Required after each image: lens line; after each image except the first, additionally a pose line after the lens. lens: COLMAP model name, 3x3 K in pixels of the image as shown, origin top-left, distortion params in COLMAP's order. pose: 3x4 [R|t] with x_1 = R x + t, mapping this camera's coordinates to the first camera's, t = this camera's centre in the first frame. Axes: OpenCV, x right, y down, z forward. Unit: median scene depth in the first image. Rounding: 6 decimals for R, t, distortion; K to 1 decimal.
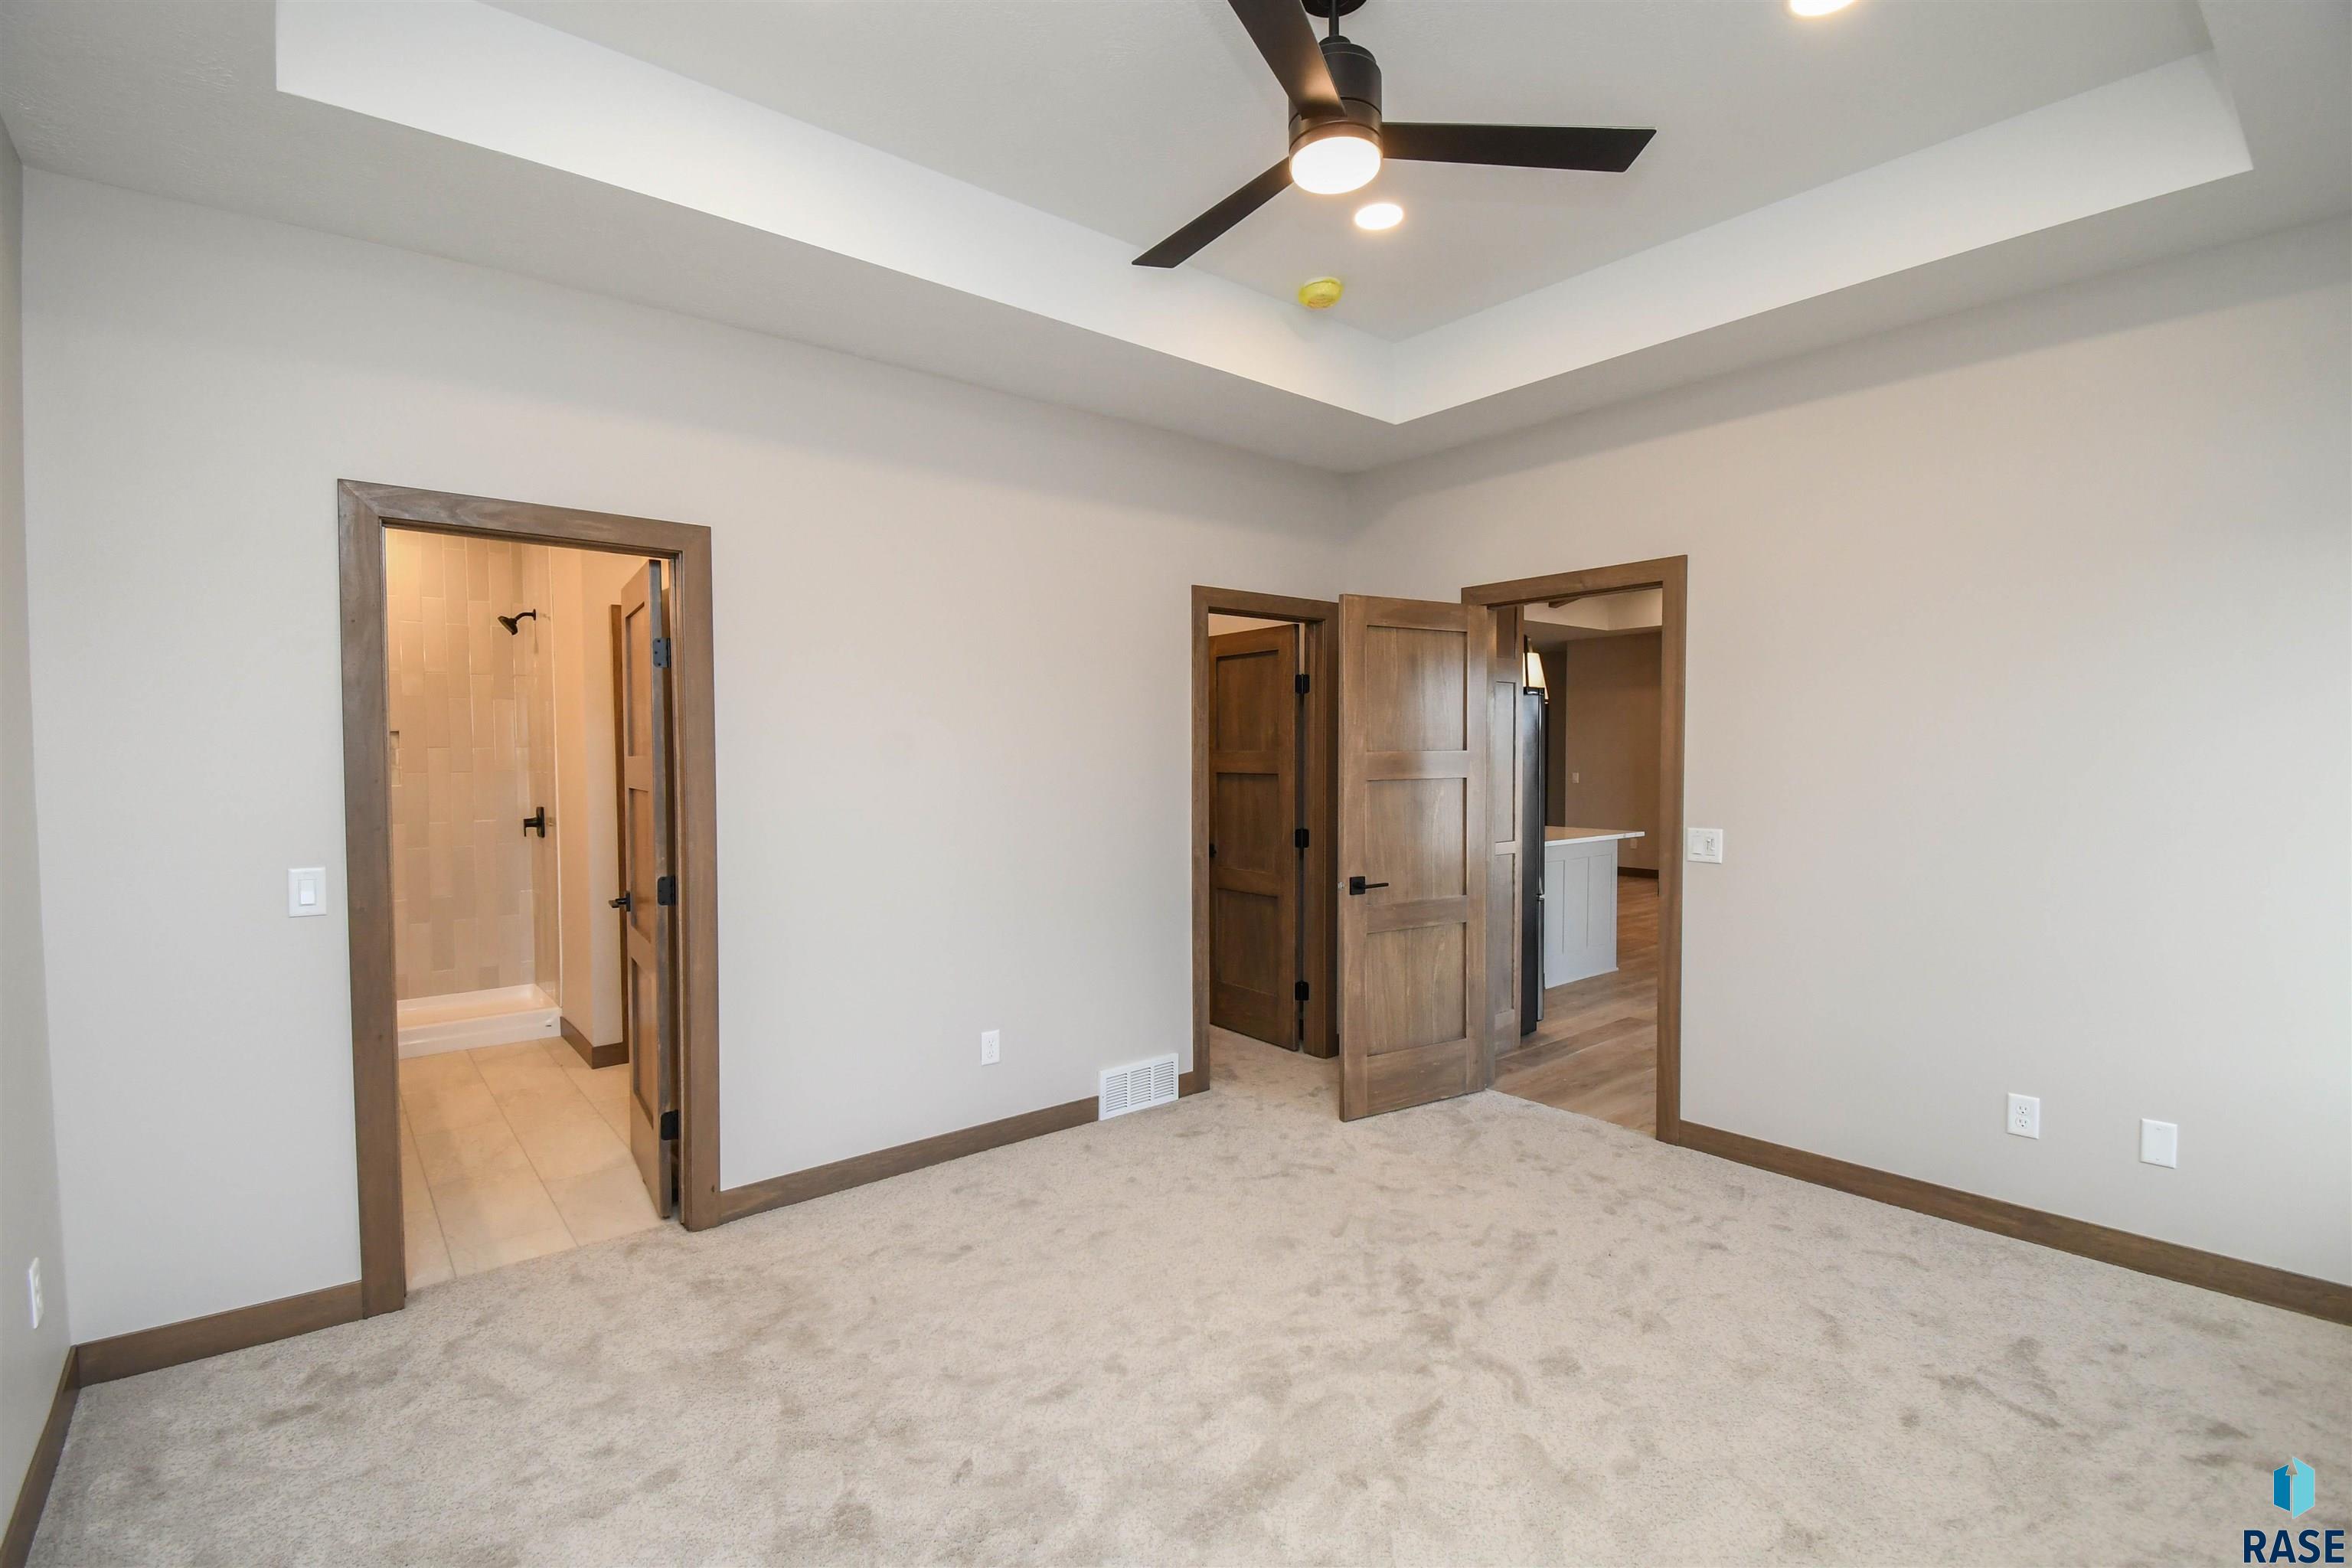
lens RADIAL K [[1044.3, 0, 1165.8], [0, 1044.3, 787.6], [0, 0, 1]] dist [0.014883, -0.026254]
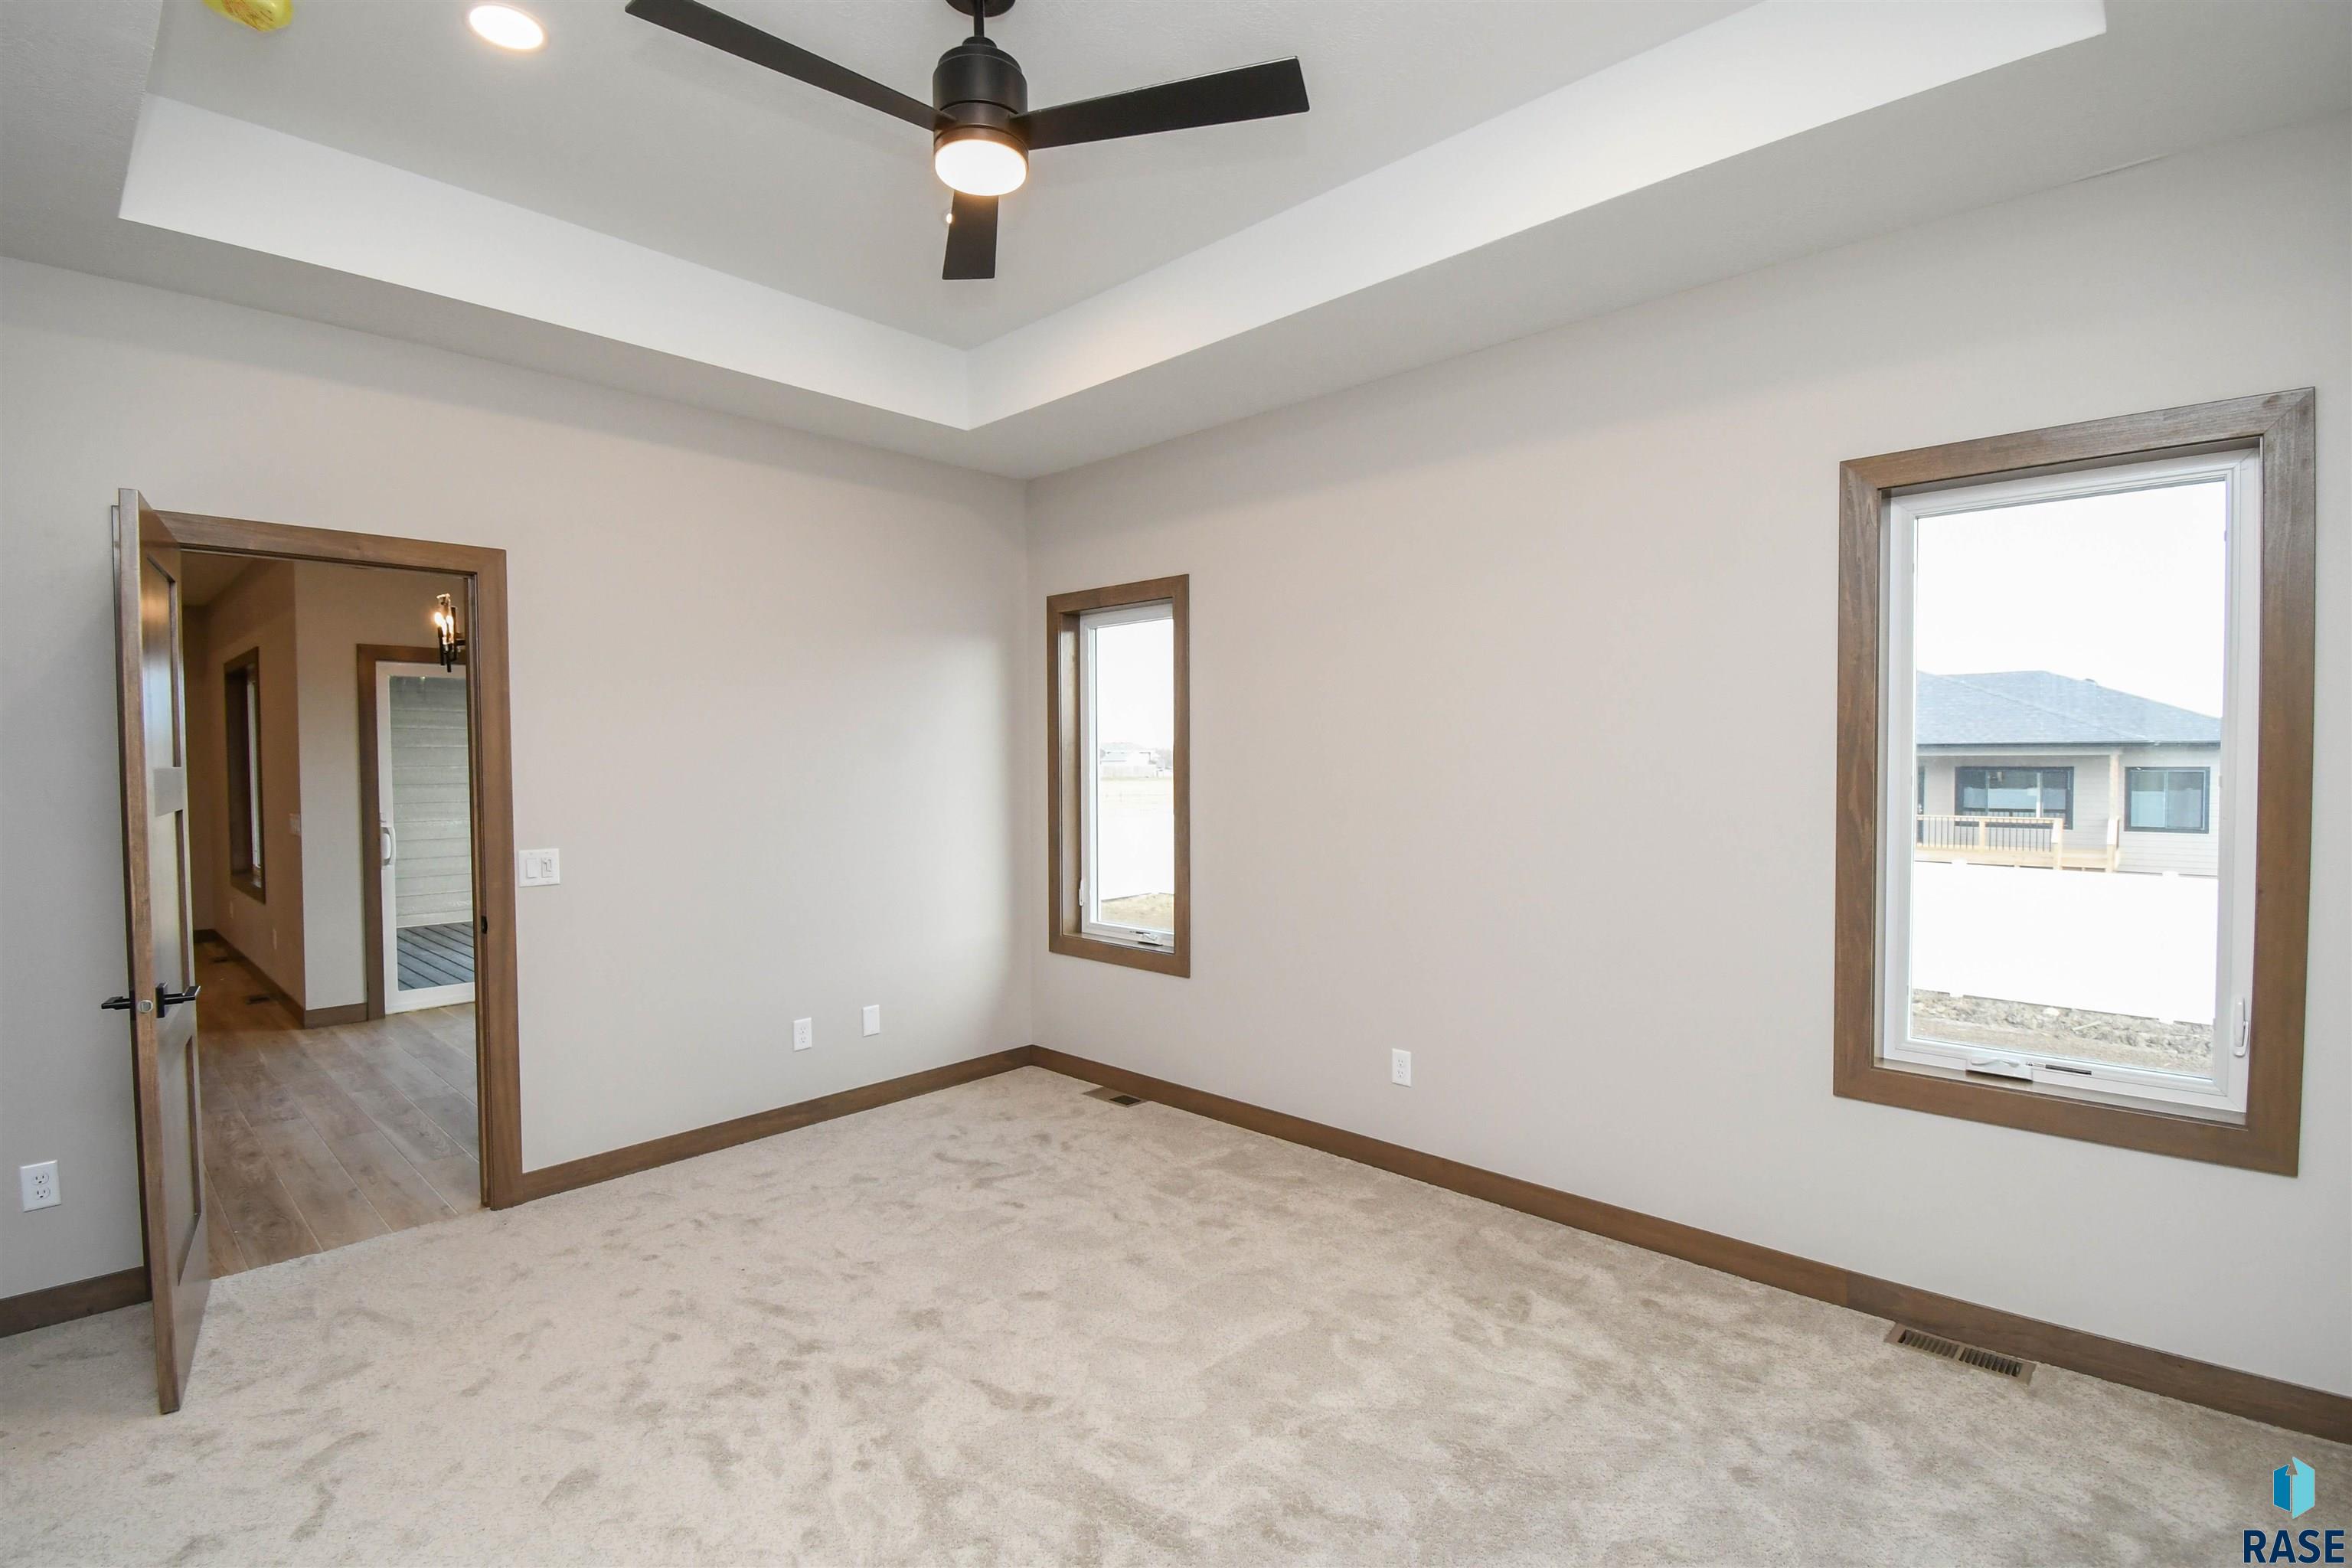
lens RADIAL K [[1079.8, 0, 1166.9], [0, 1079.8, 782.2], [0, 0, 1]] dist [0.002656, -0.019117]
pose [[-0.127018, -0.014473, 0.991795, -0.566131], [0.039918, 0.999009, 0.019690, -0.019191], [-0.991097, 0.042091, -0.126314, 0.626129]]
